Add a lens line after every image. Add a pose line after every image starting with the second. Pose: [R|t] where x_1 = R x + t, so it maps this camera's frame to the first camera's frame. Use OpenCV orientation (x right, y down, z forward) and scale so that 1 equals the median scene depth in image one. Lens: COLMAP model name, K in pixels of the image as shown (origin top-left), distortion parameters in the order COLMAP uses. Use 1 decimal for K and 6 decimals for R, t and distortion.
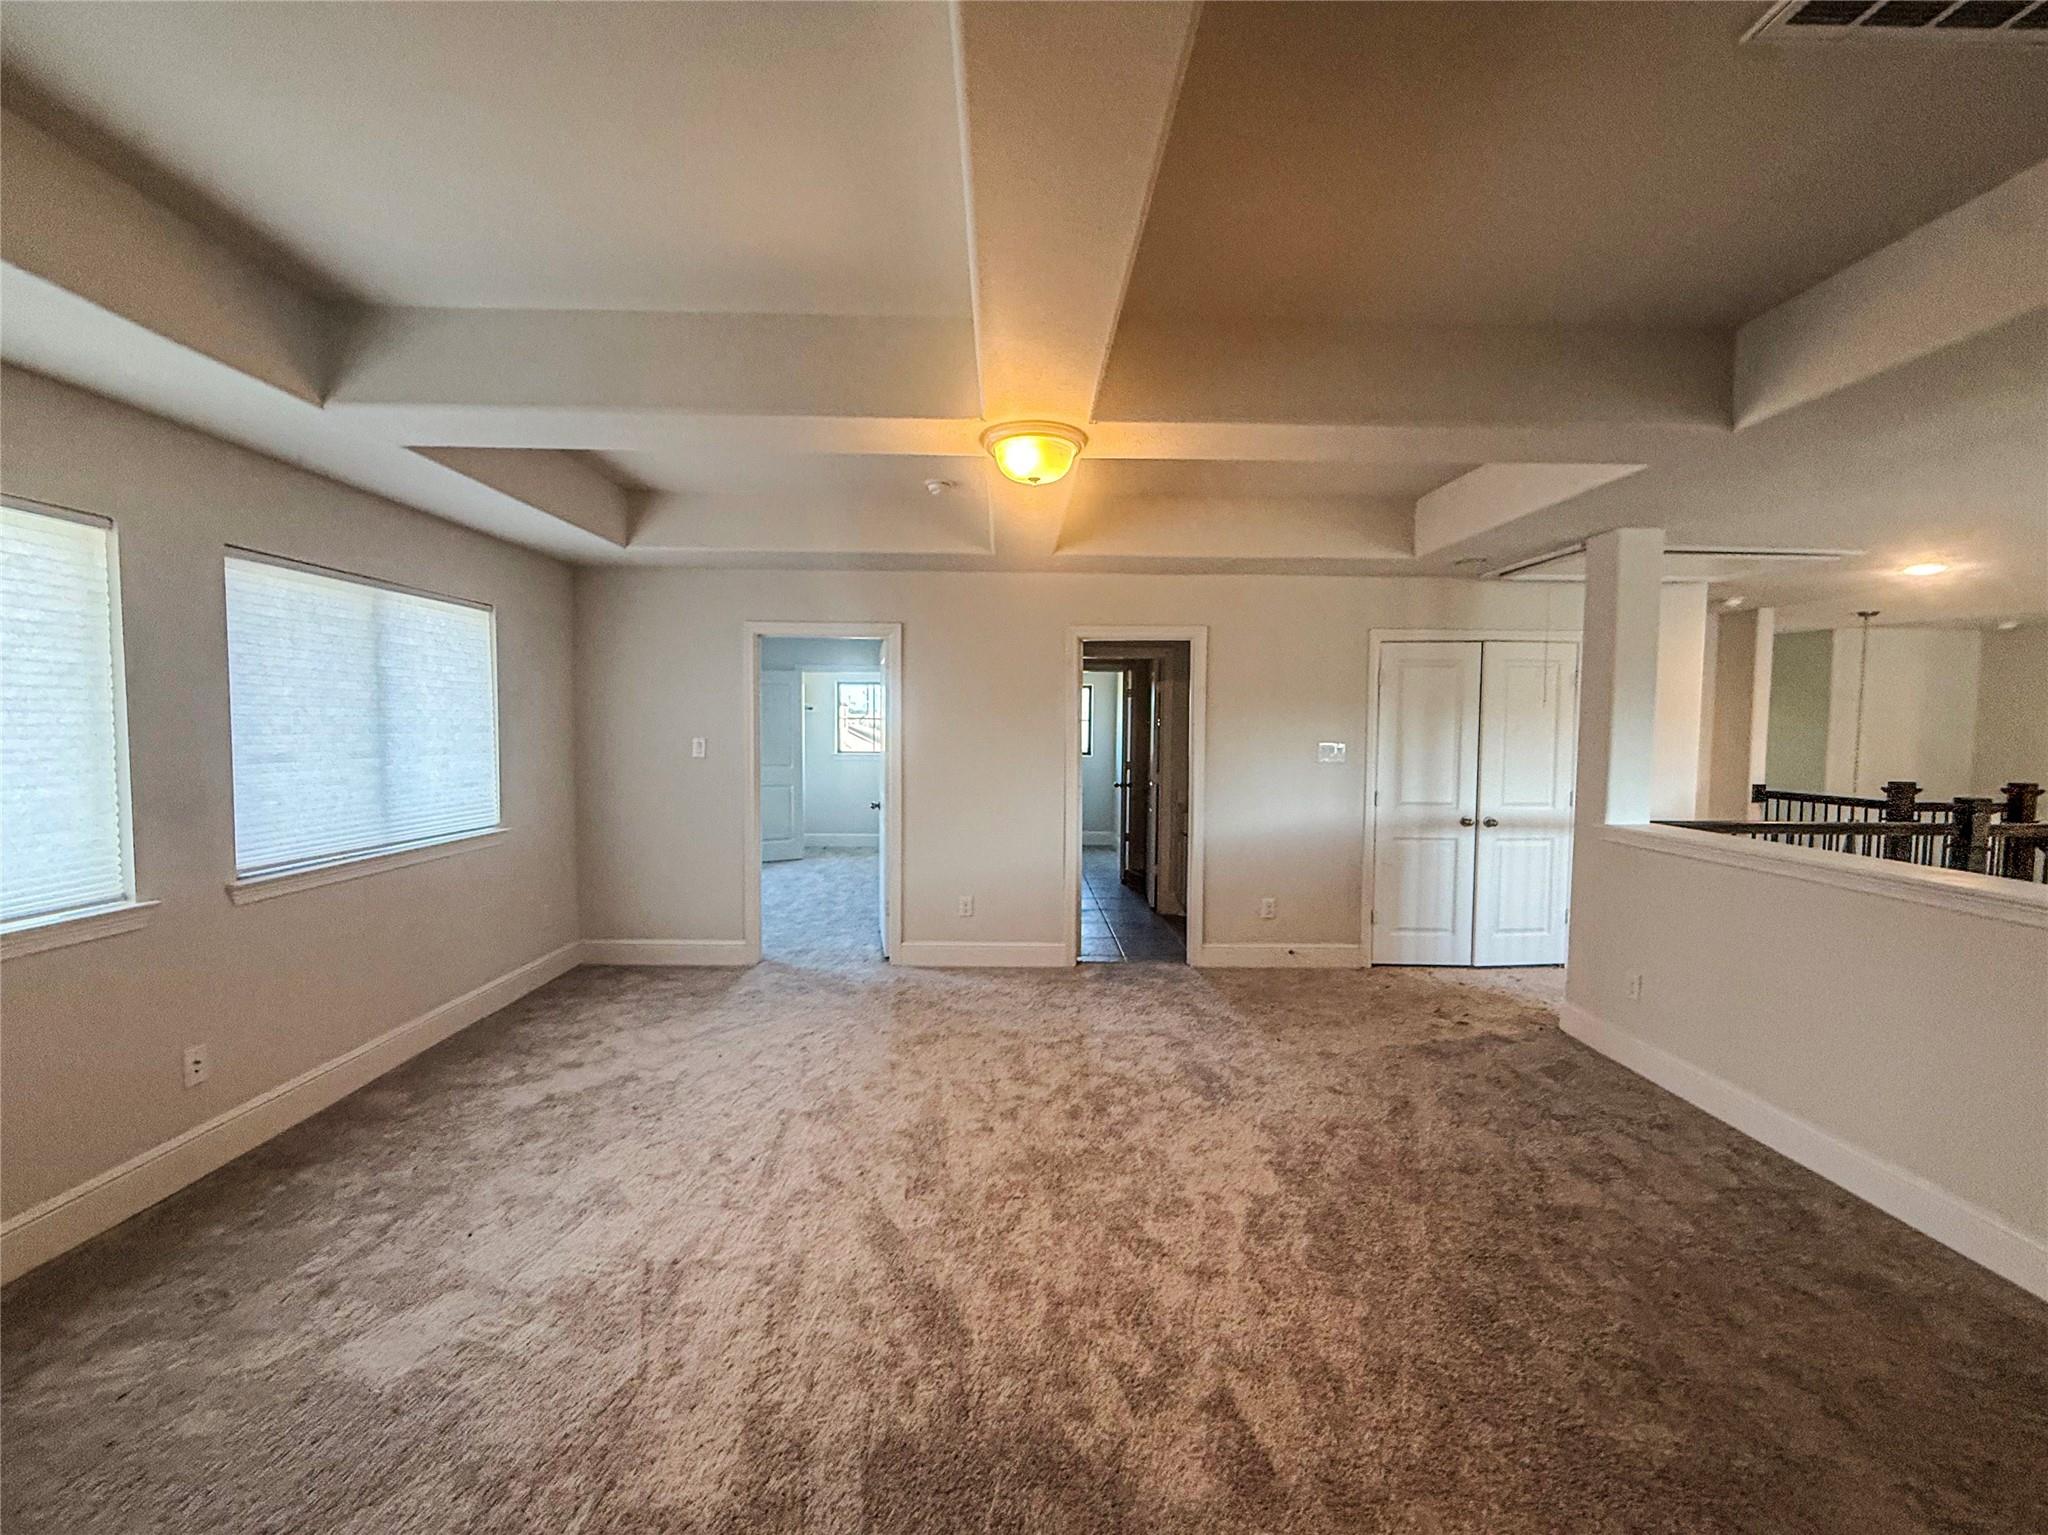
lens RADIAL K [[823.0, 0, 1025.0], [0, 823.0, 772.1], [0, 0, 1]] dist [-0.000131, -0.000402]
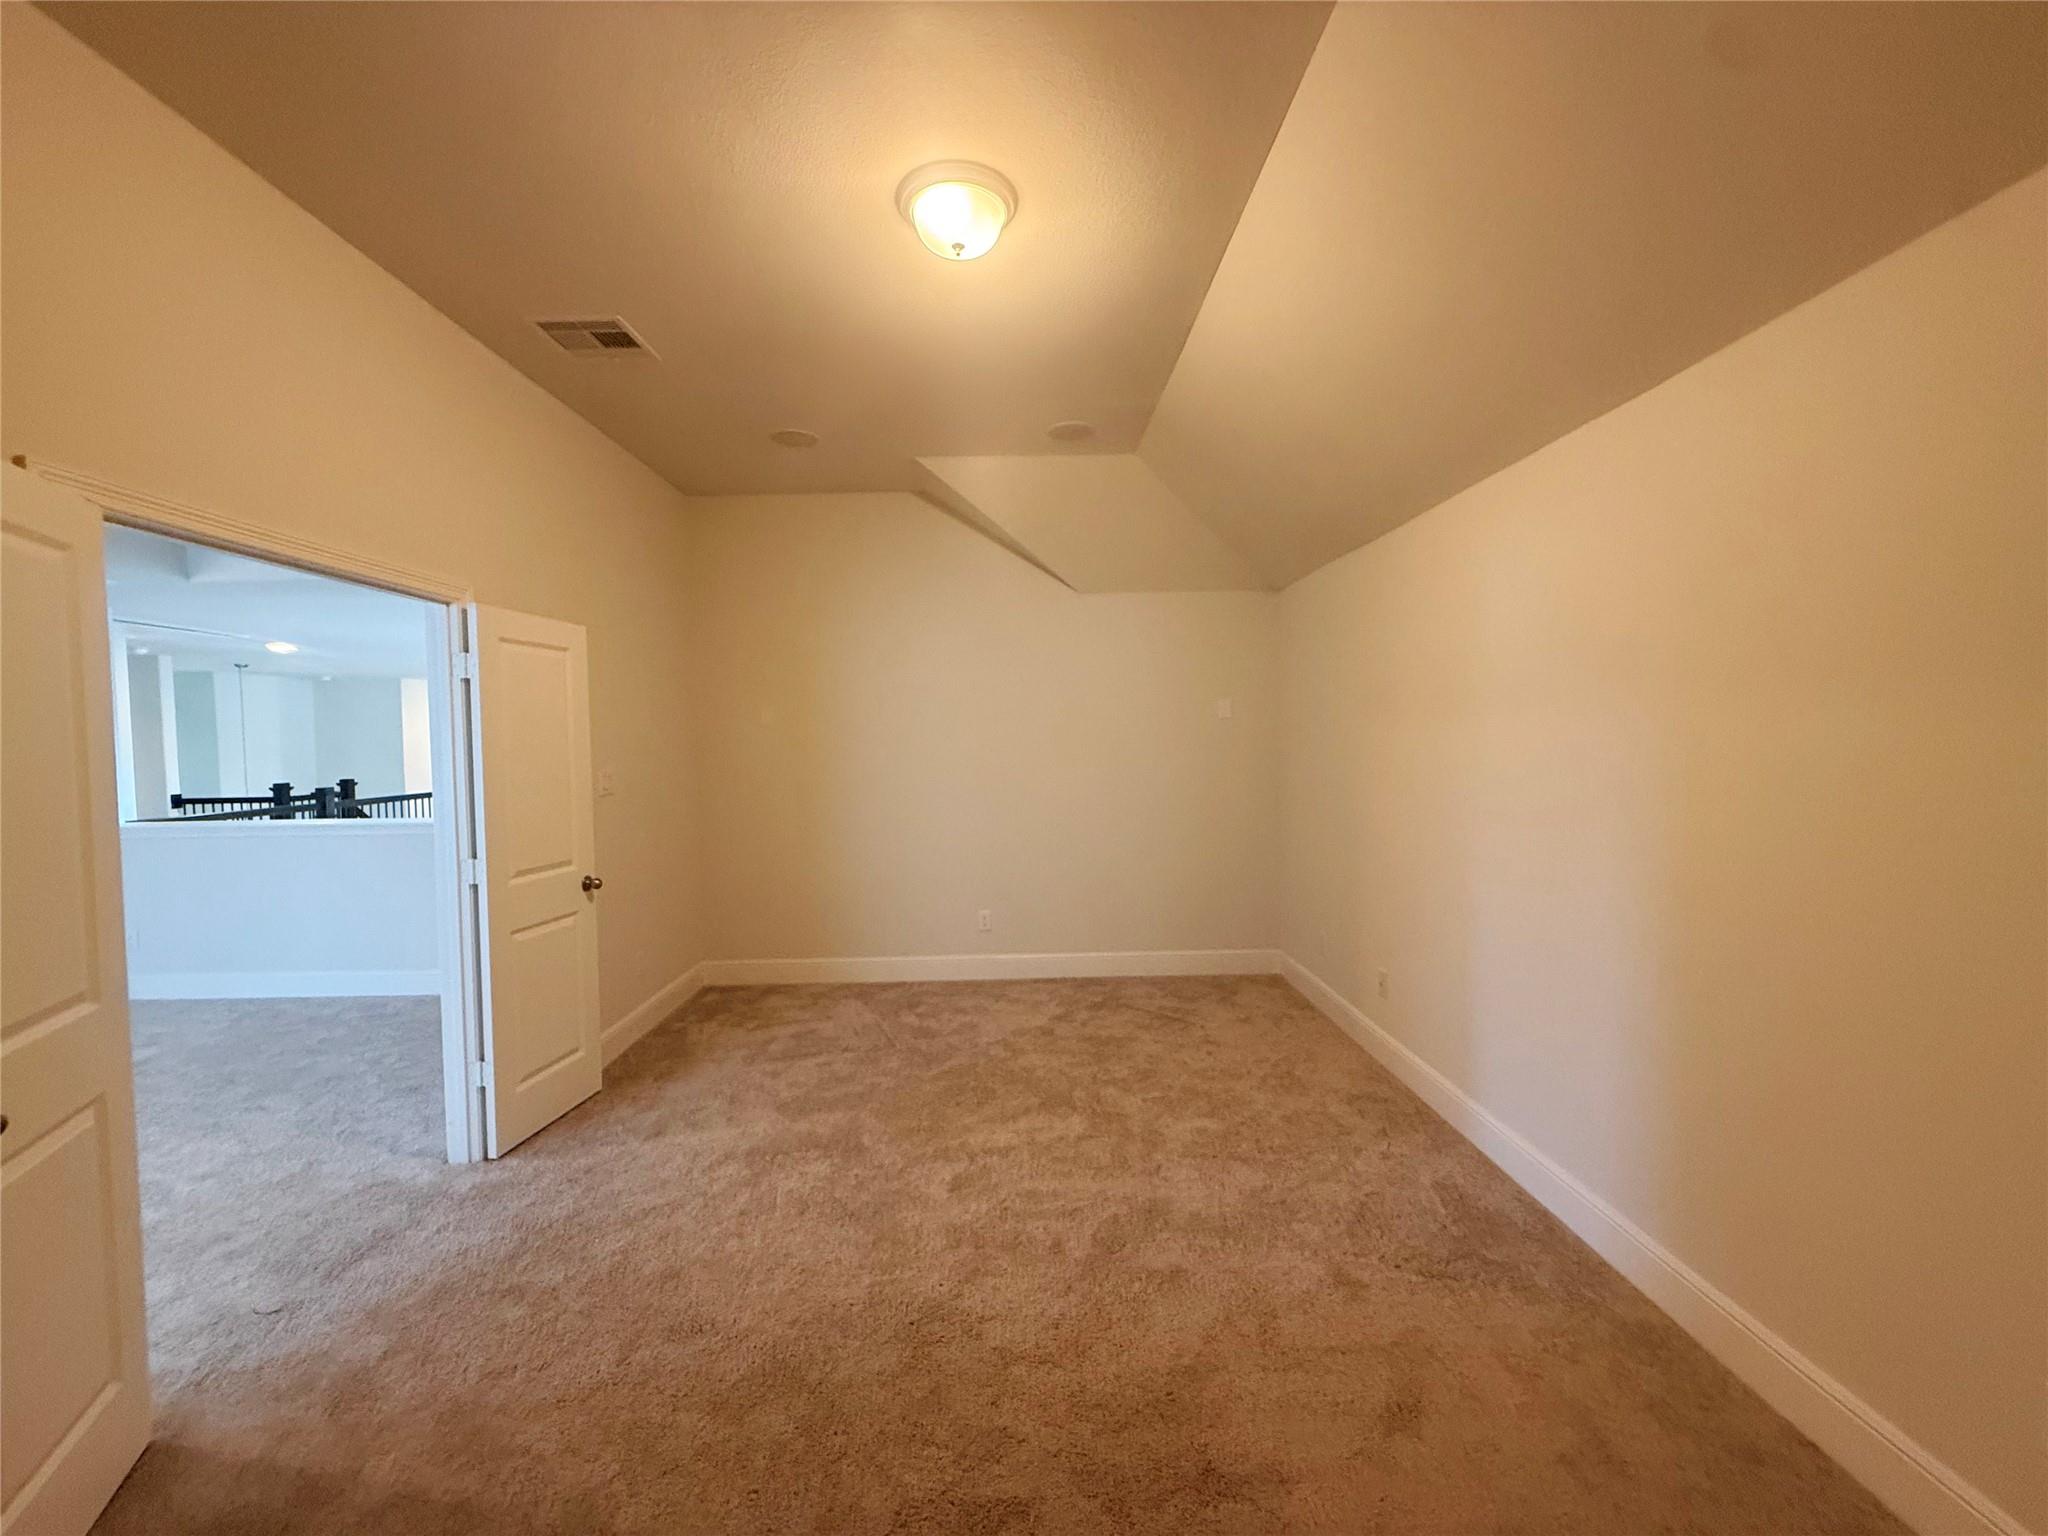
lens RADIAL K [[823.0, 0, 1021.2], [0, 823.0, 770.1], [0, 0, 1]] dist [-0.000131, -0.000402]
pose [[-0.003001, -0.049463, 0.998771, -0.443766], [0.068959, 0.996388, 0.049552, 0.006664], [-0.997615, 0.069022, 0.000421, -0.357346]]
